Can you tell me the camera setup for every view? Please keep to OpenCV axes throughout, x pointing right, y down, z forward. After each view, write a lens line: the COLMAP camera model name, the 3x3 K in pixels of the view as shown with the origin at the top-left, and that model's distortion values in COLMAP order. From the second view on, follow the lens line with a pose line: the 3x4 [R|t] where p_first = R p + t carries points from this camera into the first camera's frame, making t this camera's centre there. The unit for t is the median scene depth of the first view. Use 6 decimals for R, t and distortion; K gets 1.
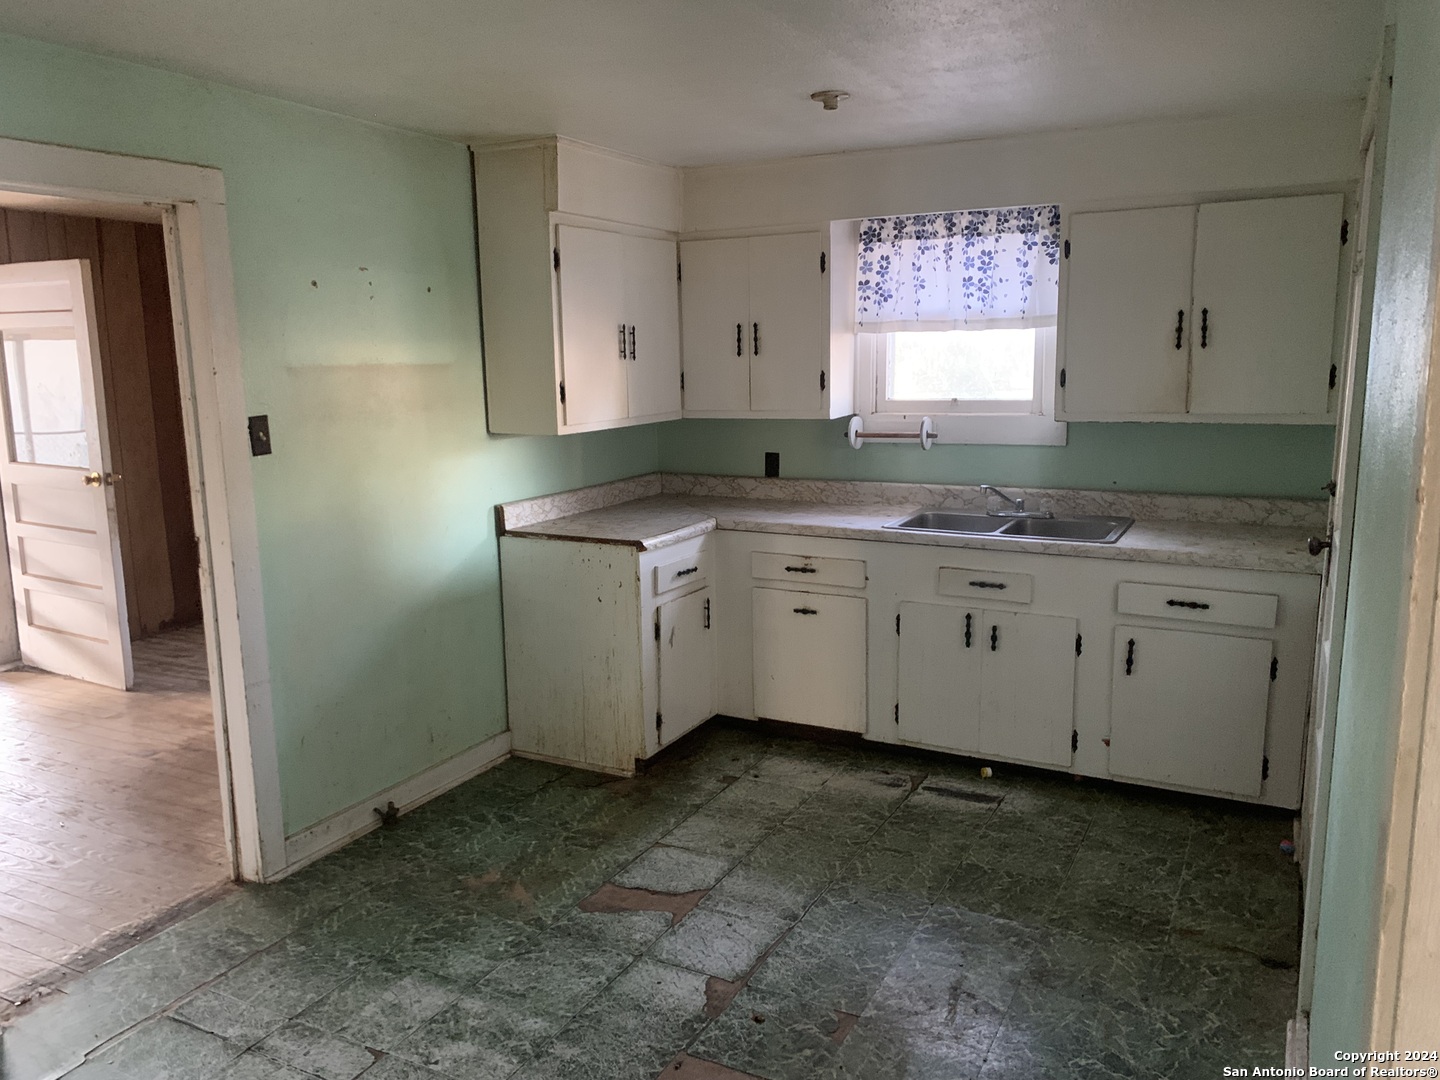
lens RADIAL K [[1096.0, 0, 718.7], [0, 1096.0, 550.2], [0, 0, 1]] dist [0.071866, -0.200169]
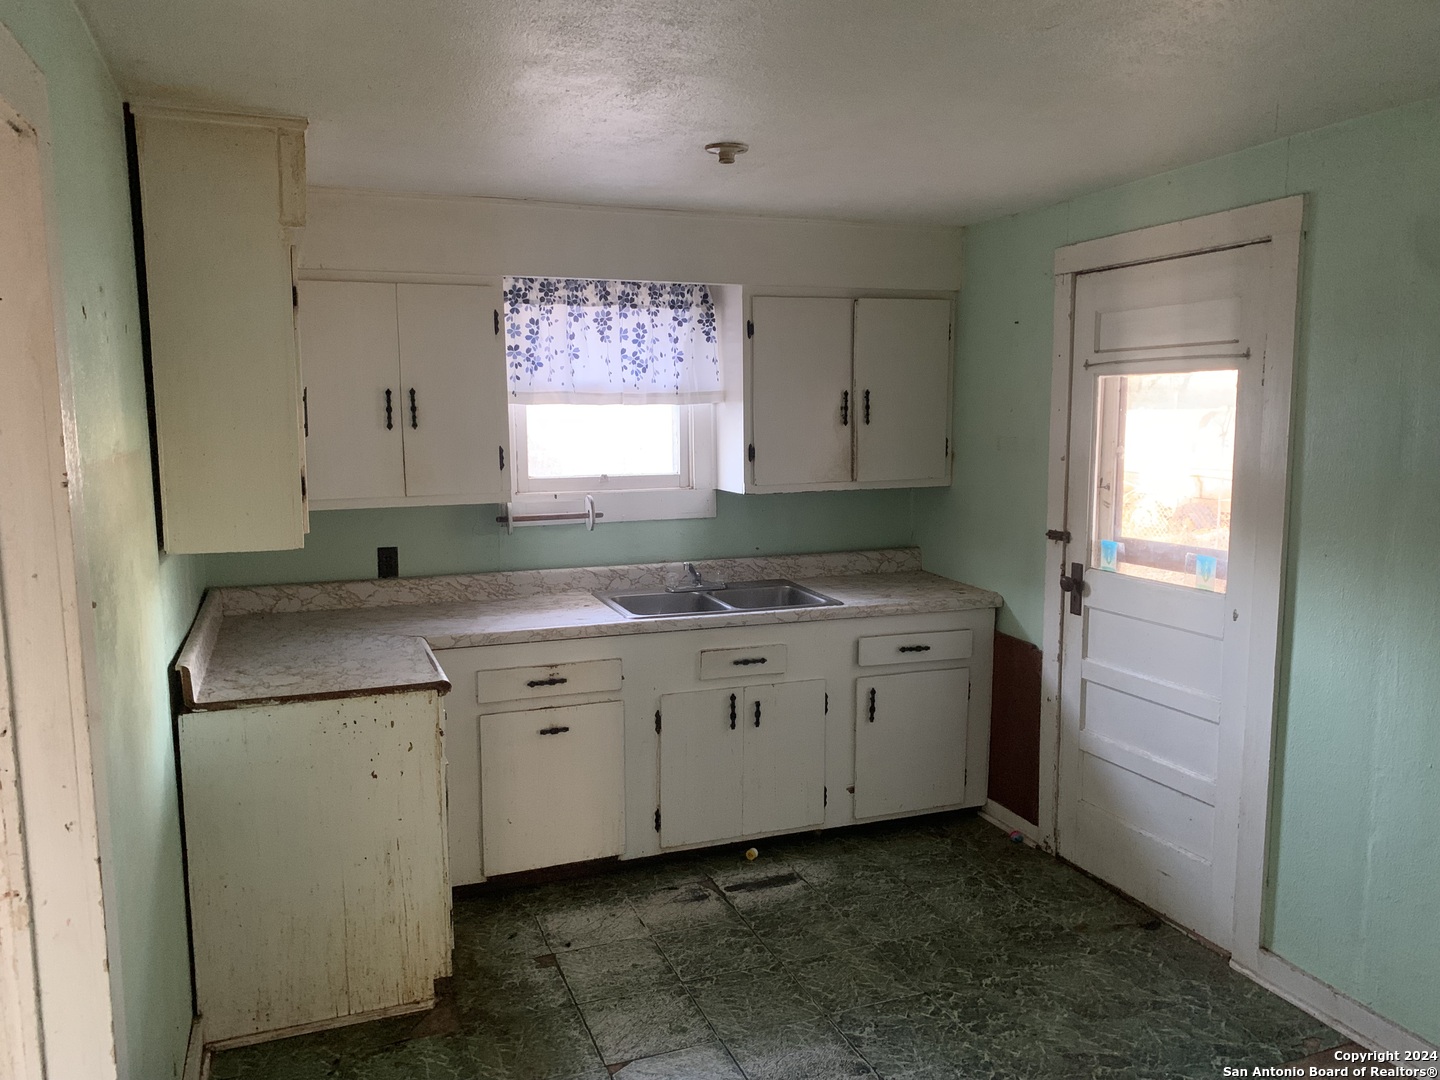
lens RADIAL K [[1091.9, 0, 720.6], [0, 1091.9, 533.6], [0, 0, 1]] dist [0.034255, -0.046085]
pose [[0.654870, -0.074527, 0.752058, -0.456530], [0.127385, 0.991773, -0.012640, -0.067013], [-0.744928, 0.104079, 0.658976, 0.334598]]
